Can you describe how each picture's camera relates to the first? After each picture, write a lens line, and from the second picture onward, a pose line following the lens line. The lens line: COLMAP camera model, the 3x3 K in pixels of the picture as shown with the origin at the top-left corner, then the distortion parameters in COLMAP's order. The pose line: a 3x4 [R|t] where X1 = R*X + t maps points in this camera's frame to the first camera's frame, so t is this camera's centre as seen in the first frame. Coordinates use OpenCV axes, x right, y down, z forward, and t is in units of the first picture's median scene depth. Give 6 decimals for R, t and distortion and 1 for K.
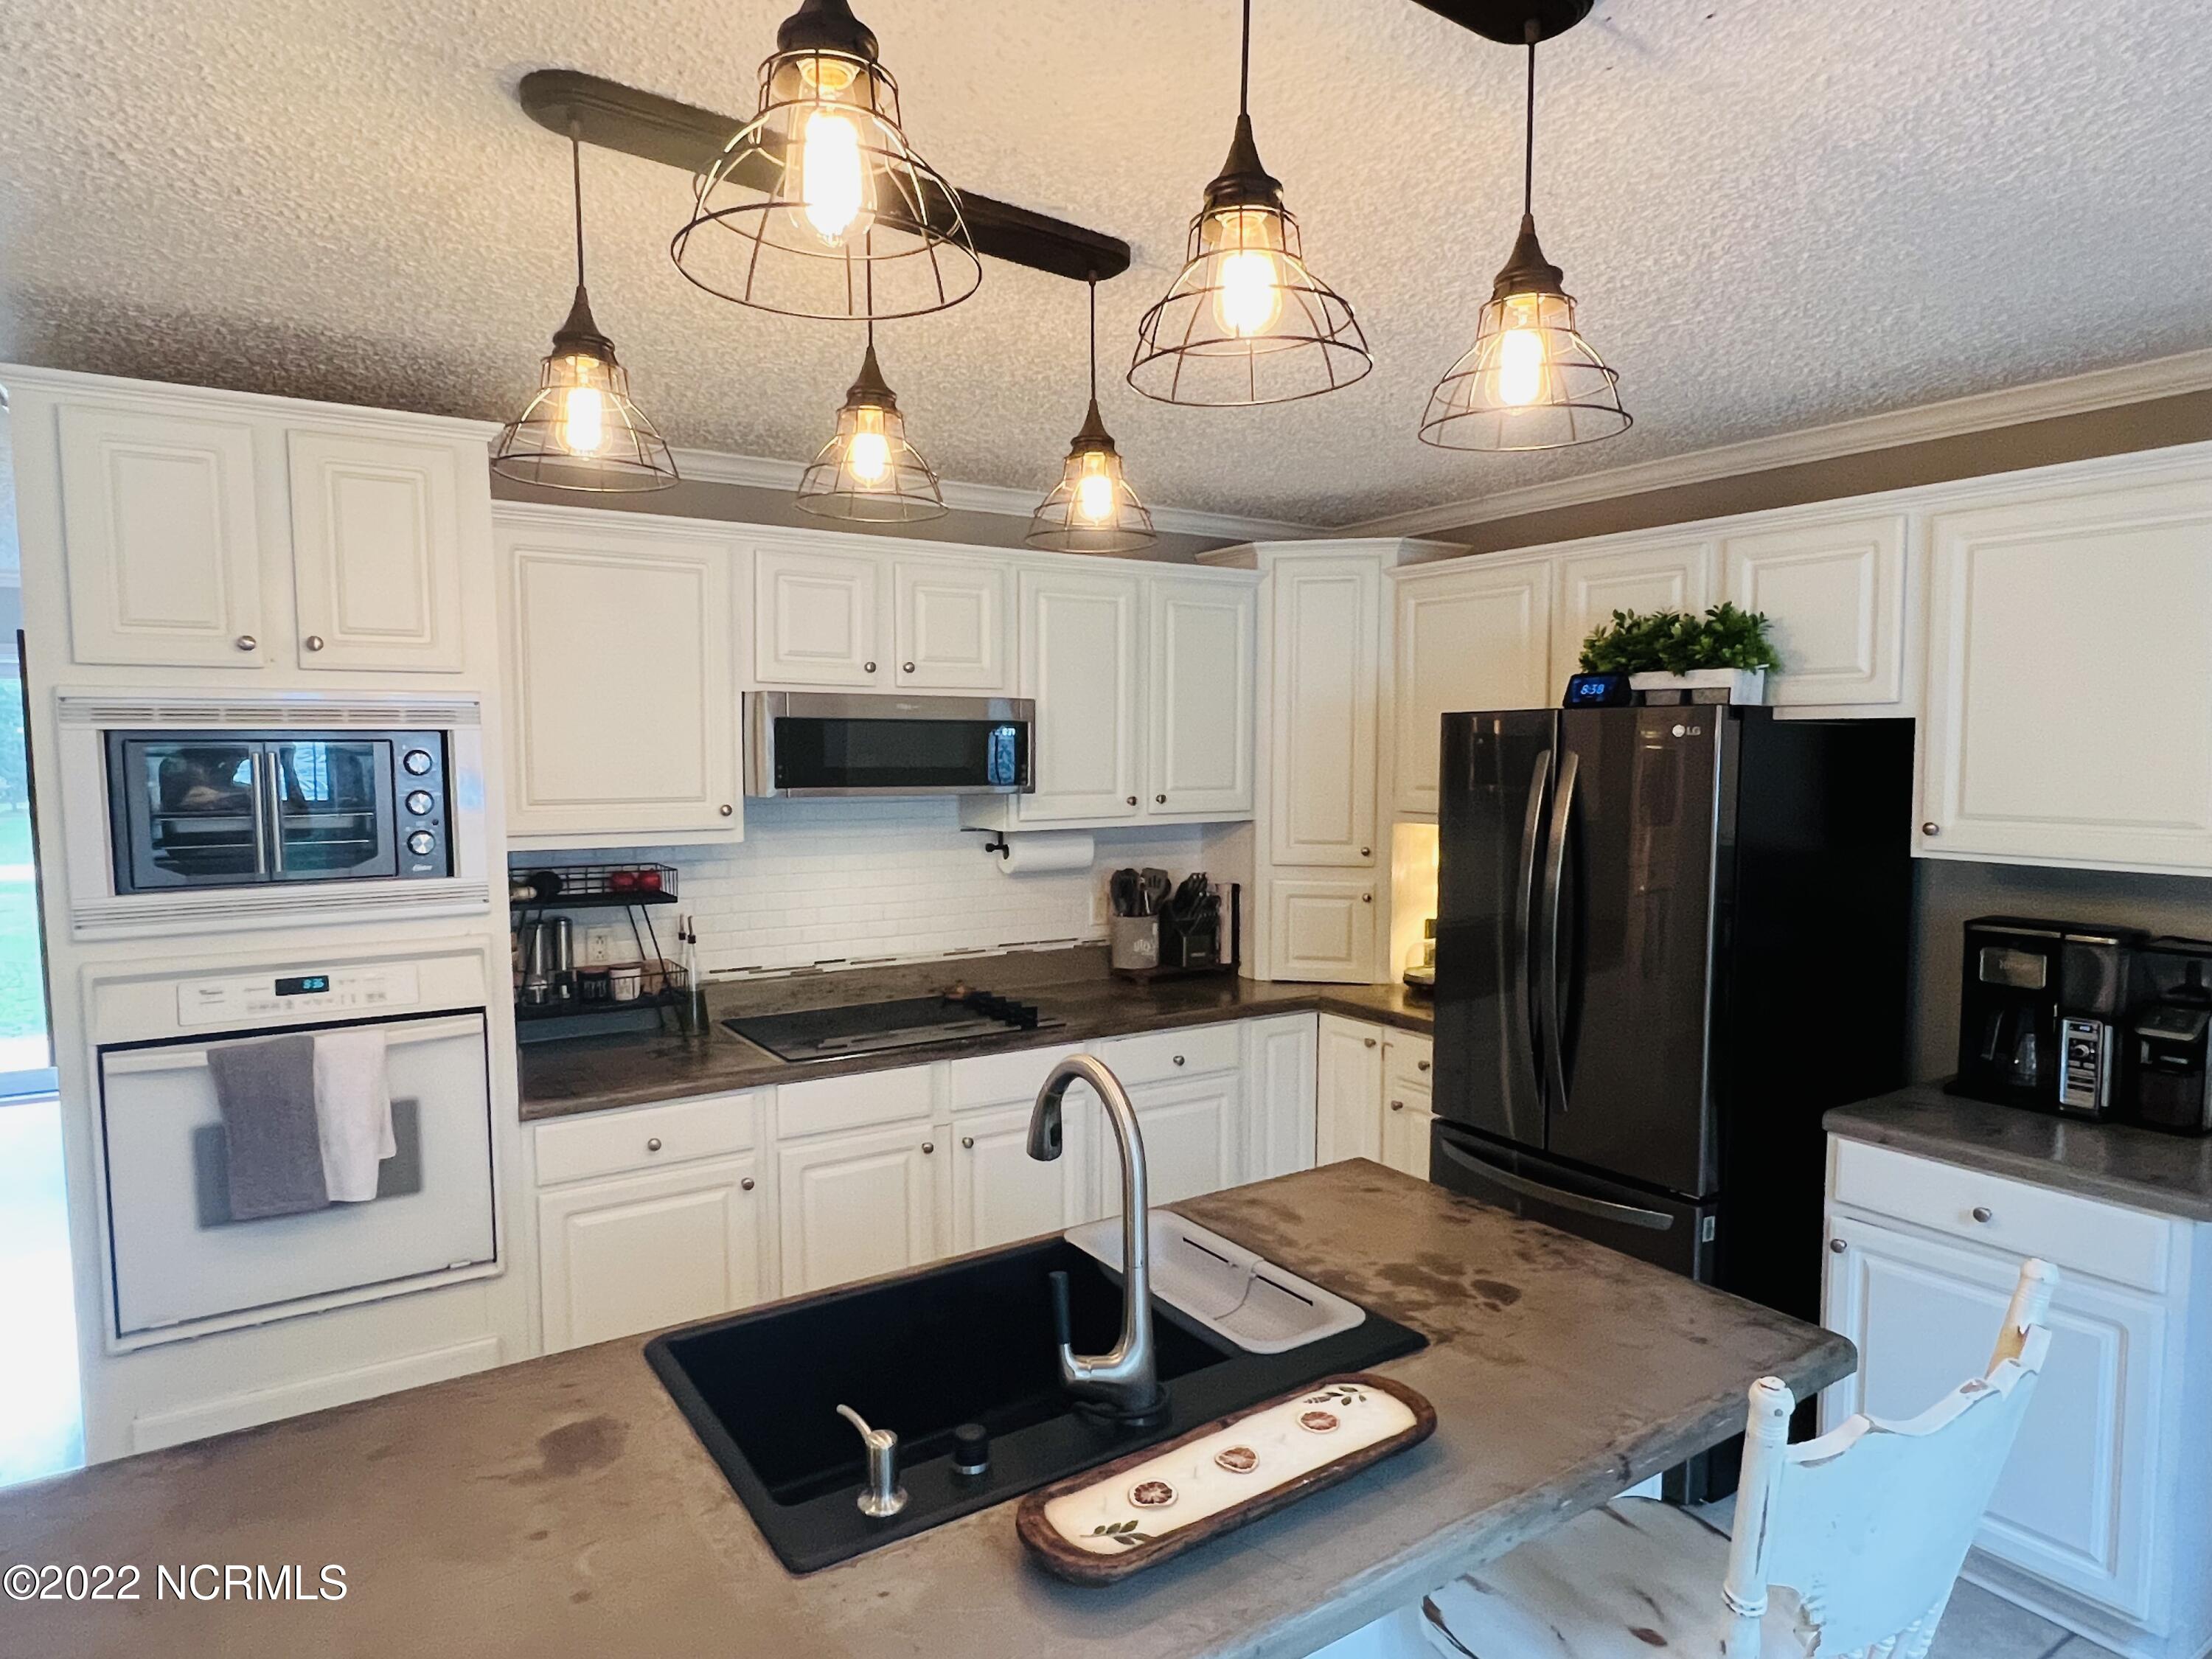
lens RADIAL K [[1293.9, 0, 1104.9], [0, 1293.9, 837.2], [0, 0, 1]] dist [-0.002254, 0.002880]
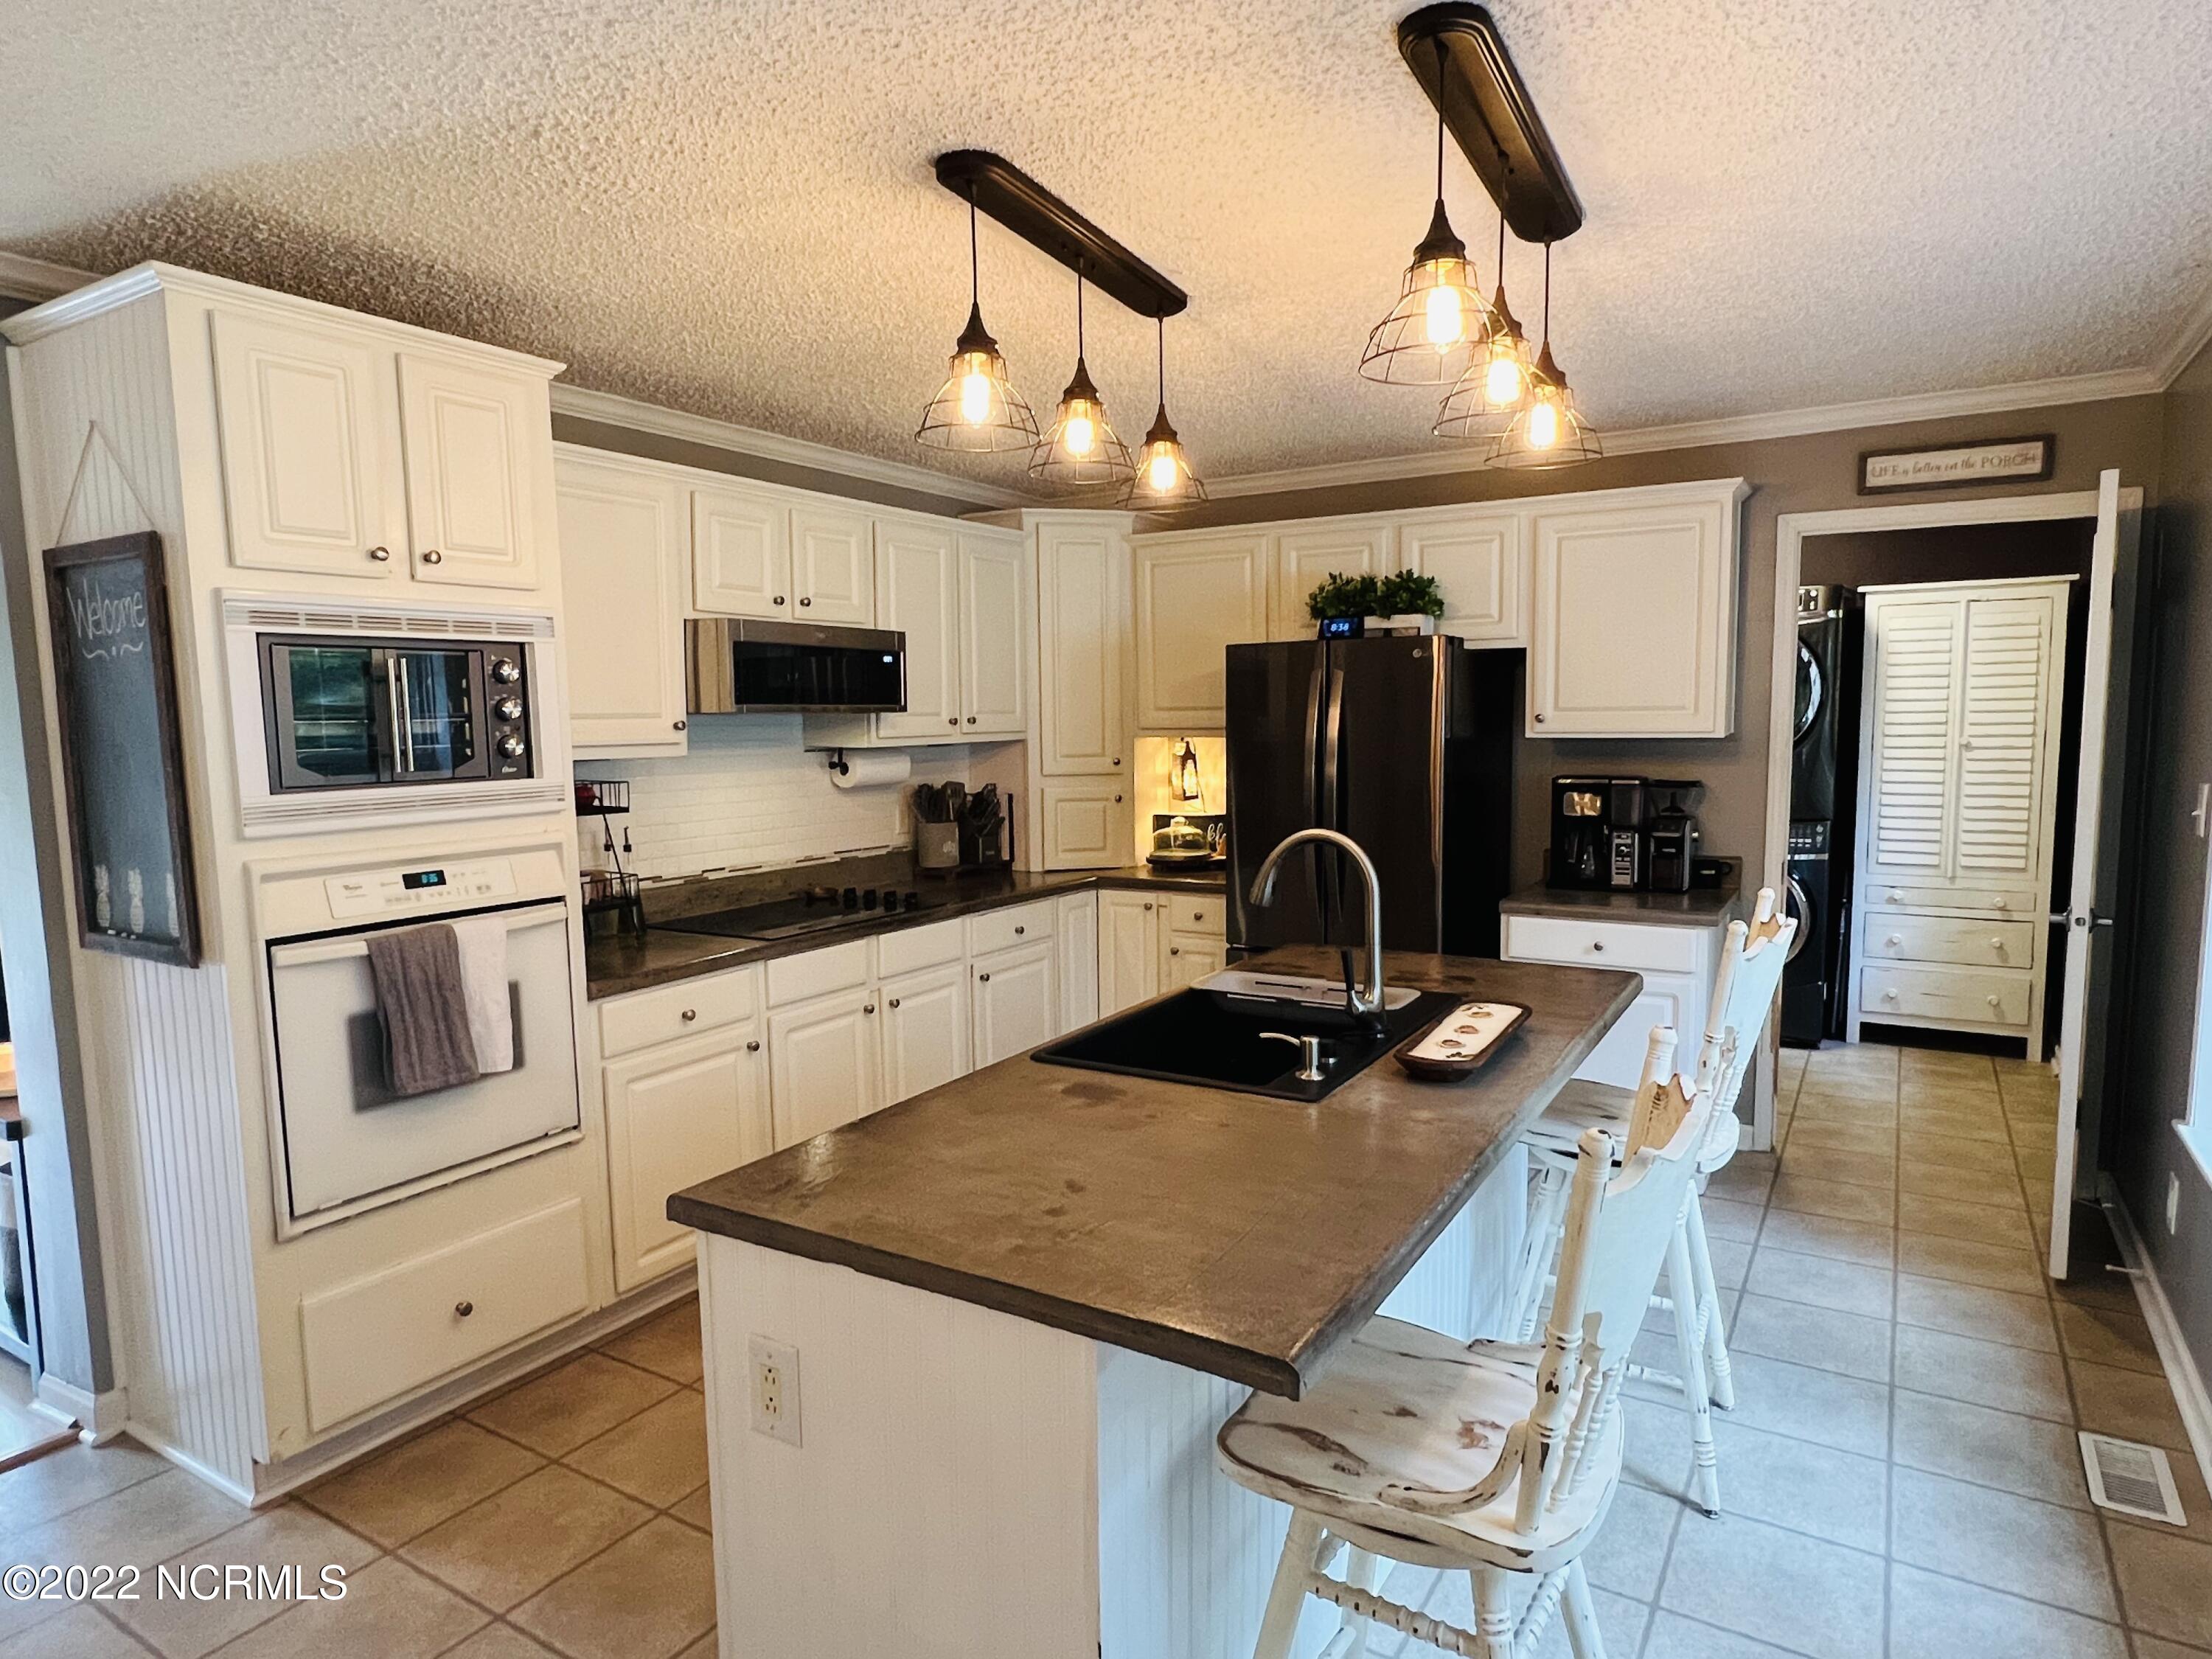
lens RADIAL K [[1293.9, 0, 1102.3], [0, 1293.9, 833.8], [0, 0, 1]] dist [-0.002254, 0.002880]
pose [[0.900643, -0.052725, 0.431350, -0.482932], [0.044323, 0.998581, 0.029513, 0.059102], [-0.432294, -0.007462, 0.901702, -0.170528]]
